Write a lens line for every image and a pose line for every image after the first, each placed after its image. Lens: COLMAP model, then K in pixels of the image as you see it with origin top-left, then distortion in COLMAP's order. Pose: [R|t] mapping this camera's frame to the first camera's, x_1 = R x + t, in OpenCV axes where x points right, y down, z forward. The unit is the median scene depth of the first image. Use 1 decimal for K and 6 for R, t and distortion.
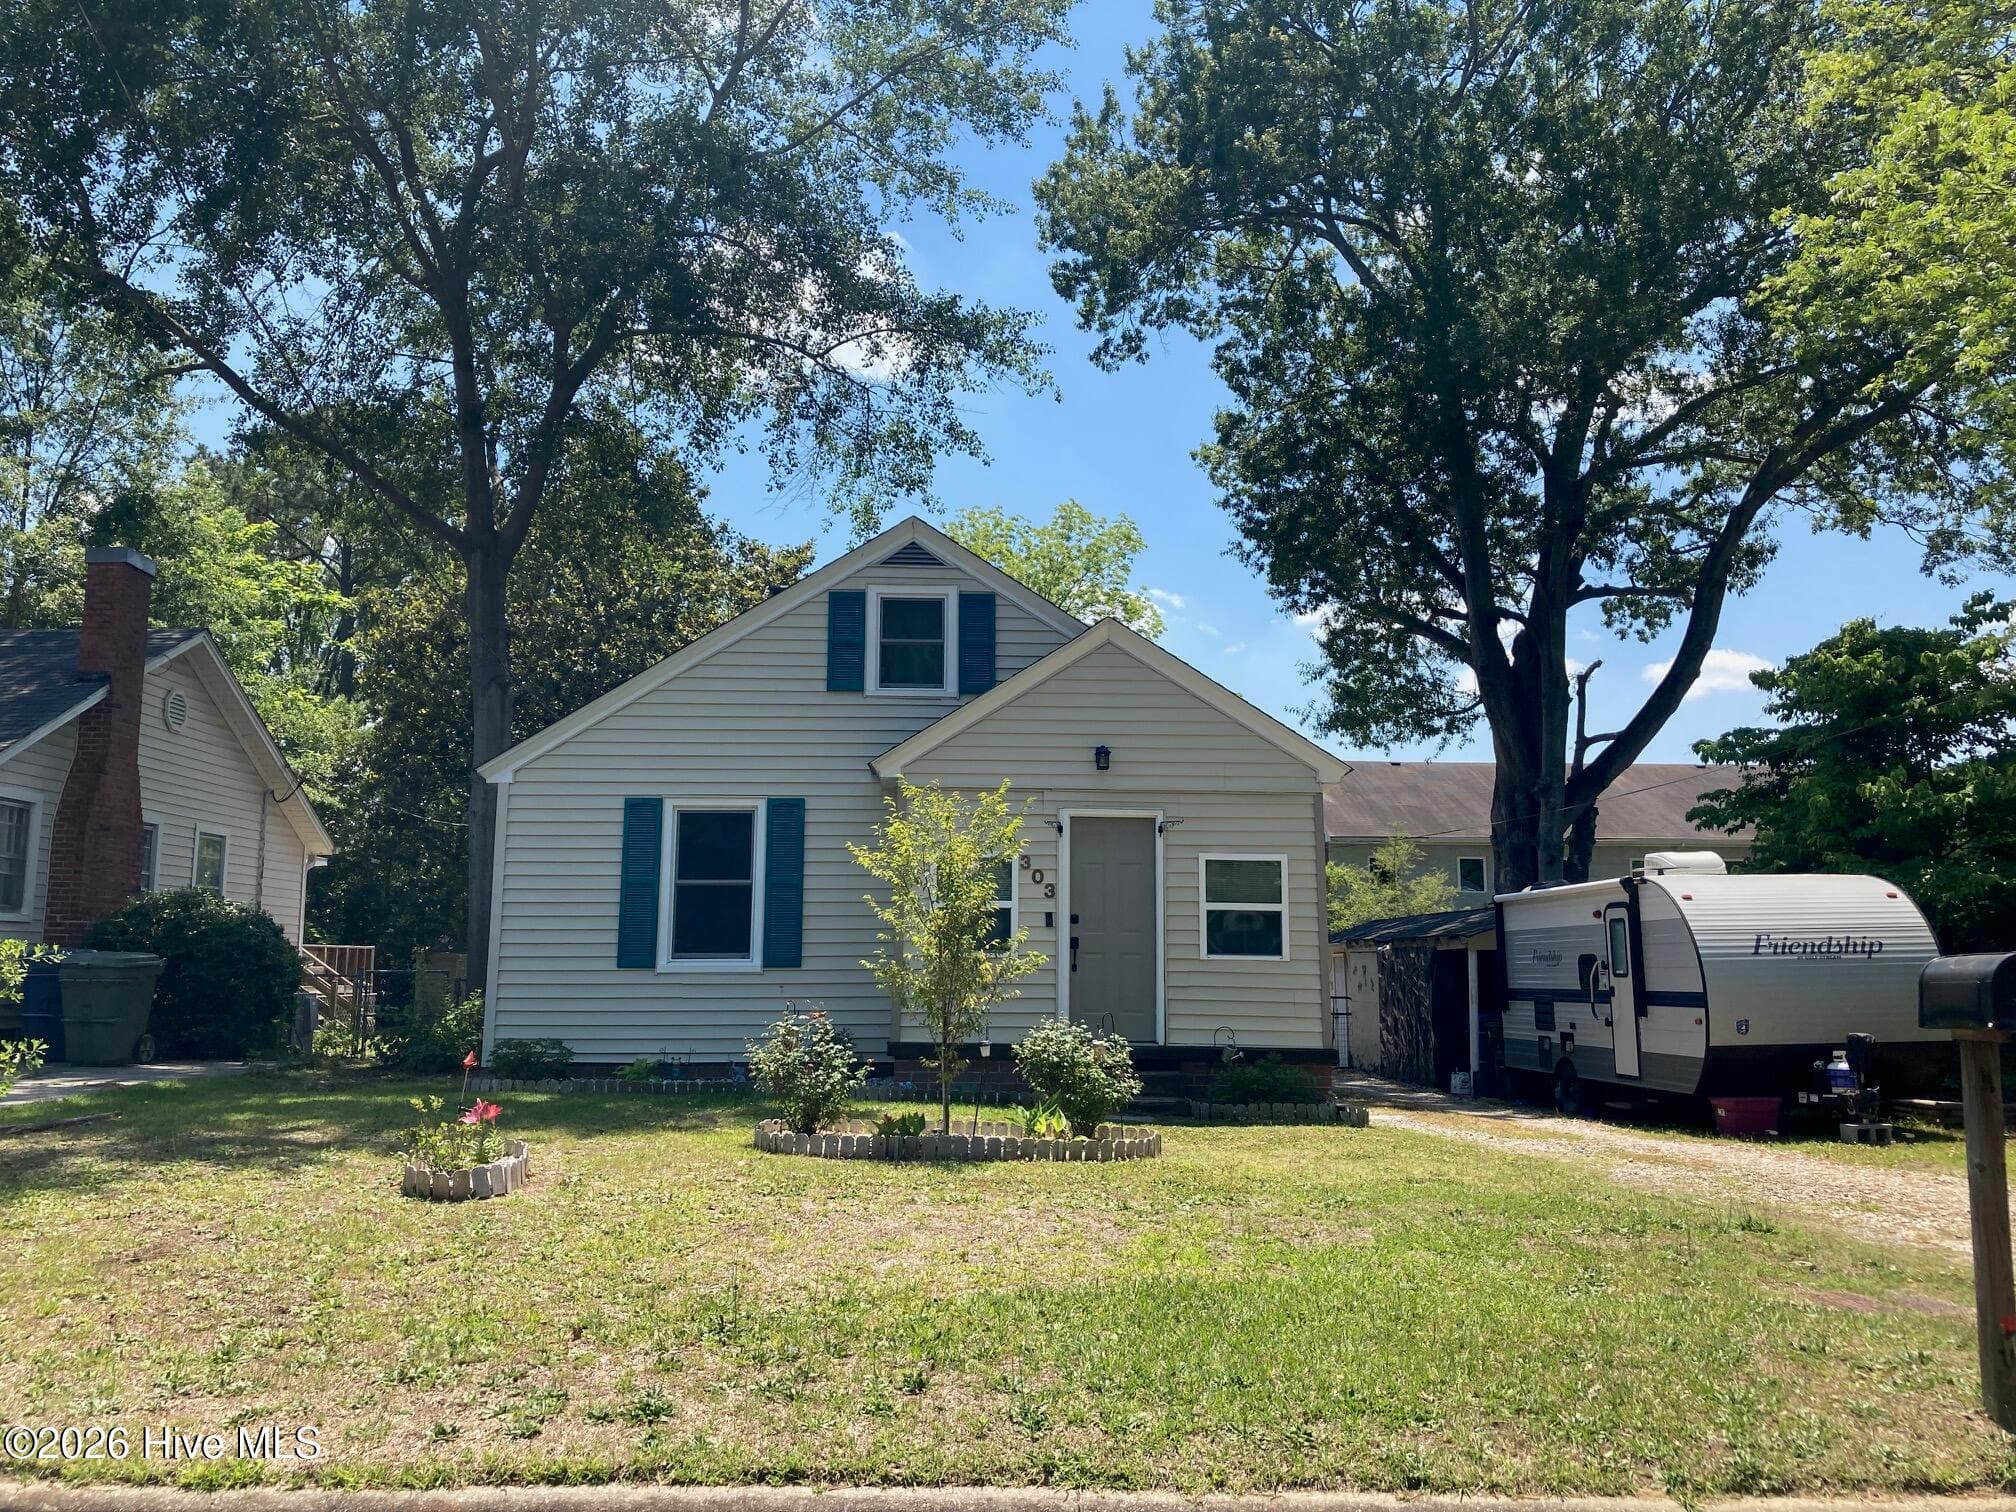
lens RADIAL K [[1536.6, 0, 1008.0], [0, 1536.6, 756.0], [0, 0, 1]] dist [0.093184, -0.087435]
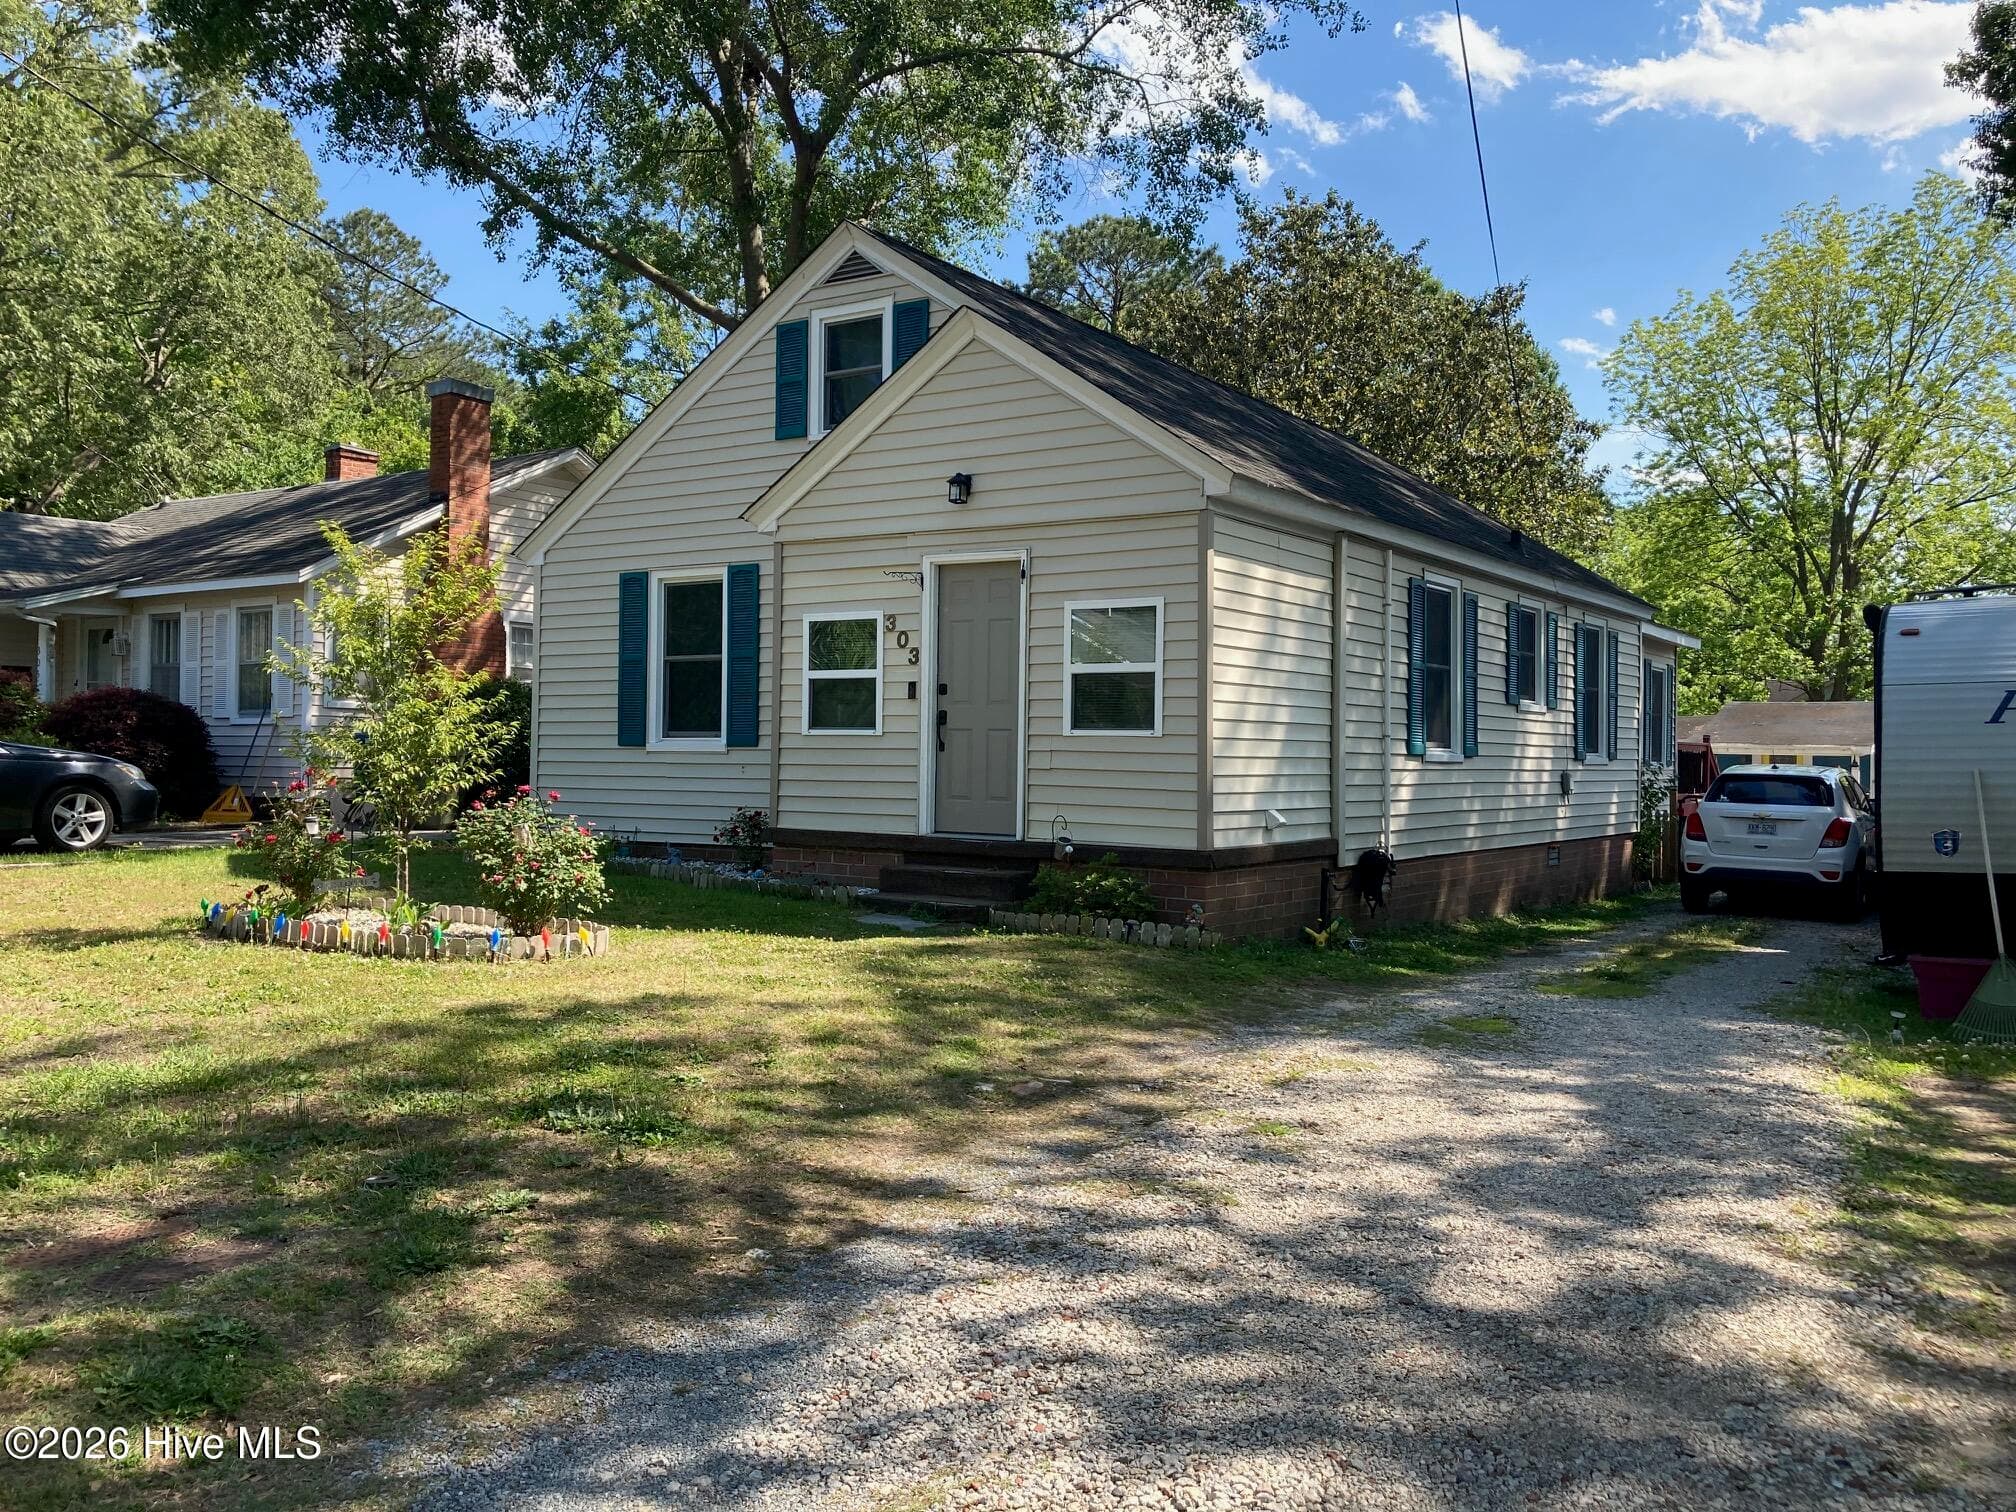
lens RADIAL K [[1616.3, 0, 1008.0], [0, 1616.3, 756.0], [0, 0, 1]] dist [0.100650, 0.001873]
pose [[0.817647, 0.003526, -0.575709, 0.405783], [0.073654, 0.991123, 0.110677, 0.033856], [0.570989, -0.132898, 0.810129, 0.216473]]
